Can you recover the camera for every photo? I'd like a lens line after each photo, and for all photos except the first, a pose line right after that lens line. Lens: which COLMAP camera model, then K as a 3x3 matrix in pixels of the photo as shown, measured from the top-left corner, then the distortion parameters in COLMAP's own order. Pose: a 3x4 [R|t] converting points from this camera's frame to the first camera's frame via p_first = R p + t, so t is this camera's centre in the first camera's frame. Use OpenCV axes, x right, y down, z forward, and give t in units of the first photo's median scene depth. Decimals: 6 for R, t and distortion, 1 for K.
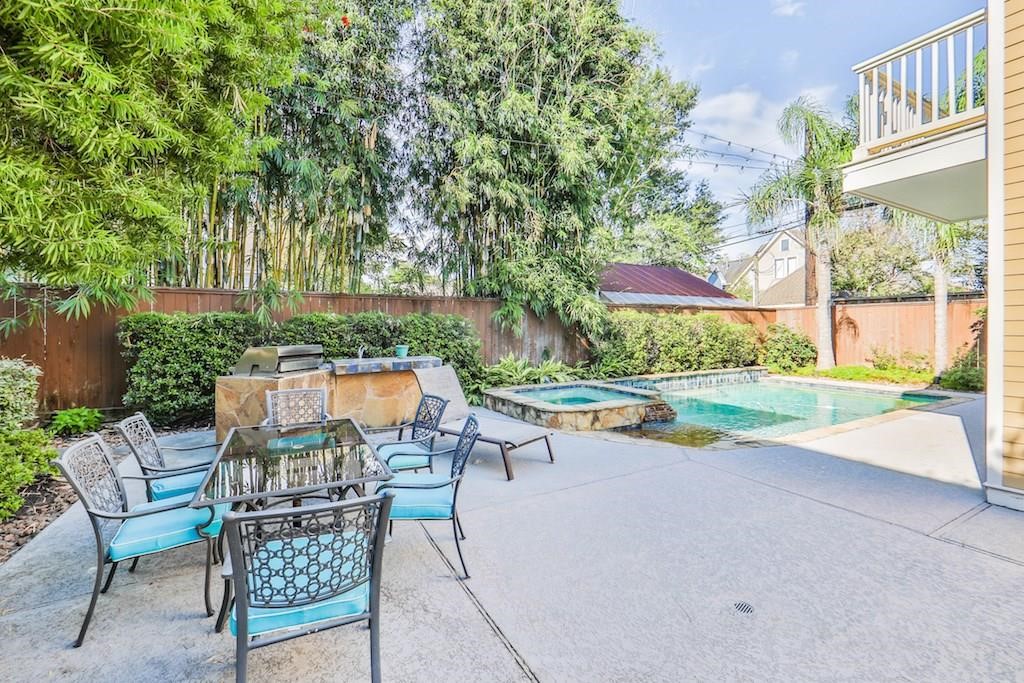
lens RADIAL K [[434.3, 0, 513.3], [0, 434.3, 333.5], [0, 0, 1]] dist [-0.009151, 0.000761]
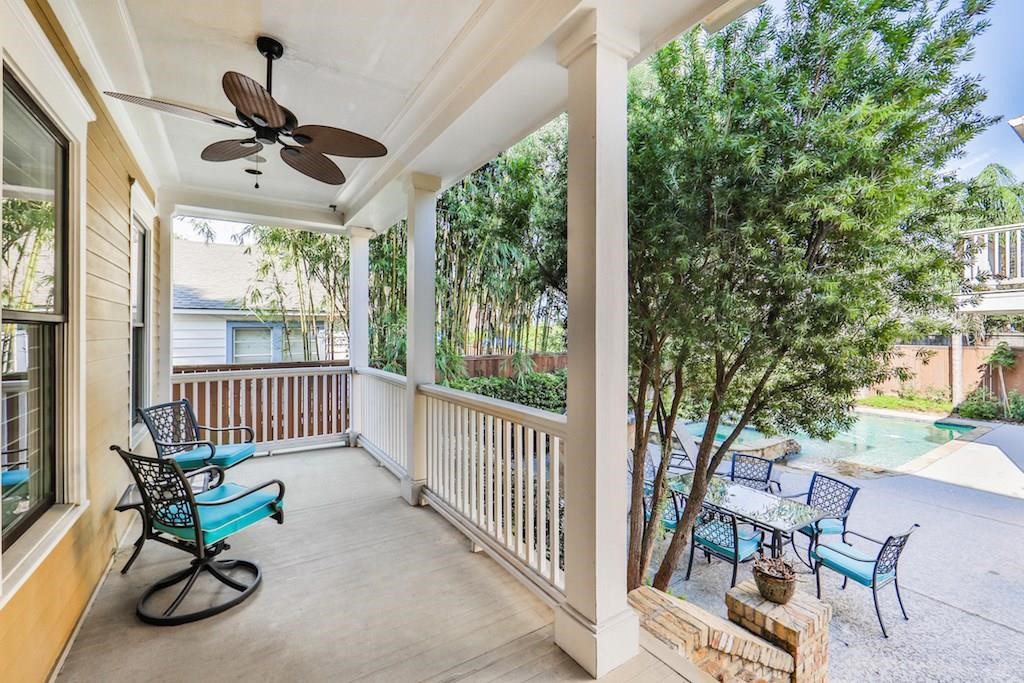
lens RADIAL K [[434.3, 0, 511.3], [0, 434.3, 332.2], [0, 0, 1]] dist [-0.009151, 0.000761]
pose [[0.997857, 0.001932, 0.065401, -0.449634], [-0.001224, 0.999940, -0.010857, -0.114524], [-0.065418, 0.010753, 0.997800, -0.212522]]
